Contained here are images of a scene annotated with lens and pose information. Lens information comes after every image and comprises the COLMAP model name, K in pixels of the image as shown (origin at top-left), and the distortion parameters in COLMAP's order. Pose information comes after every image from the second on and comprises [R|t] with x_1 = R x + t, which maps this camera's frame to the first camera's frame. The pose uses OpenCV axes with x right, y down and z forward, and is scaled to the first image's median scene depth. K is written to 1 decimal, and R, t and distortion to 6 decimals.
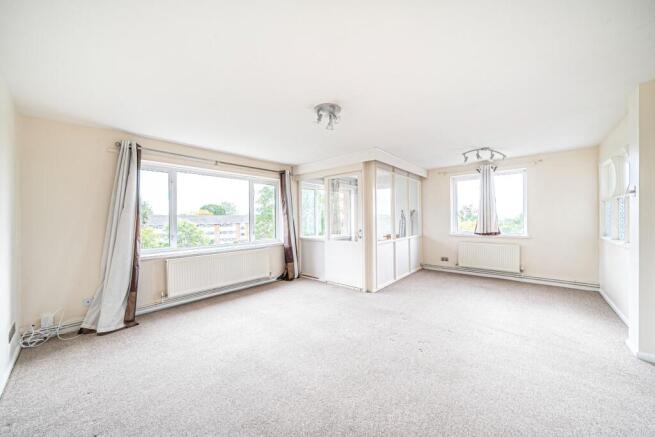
lens RADIAL K [[237.9, 0, 327.5], [0, 237.9, 218.5], [0, 0, 1]] dist [-0.000871, -0.000124]
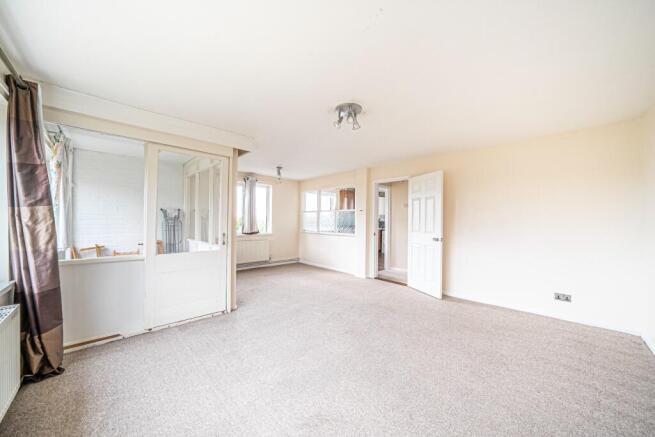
lens RADIAL K [[237.9, 0, 327.5], [0, 237.9, 218.5], [0, 0, 1]] dist [-0.000871, -0.000124]
pose [[0.090691, 0.012407, 0.995802, -0.568460], [-0.019896, 0.999745, -0.010644, -0.007694], [-0.995680, -0.018848, 0.090915, 0.551550]]
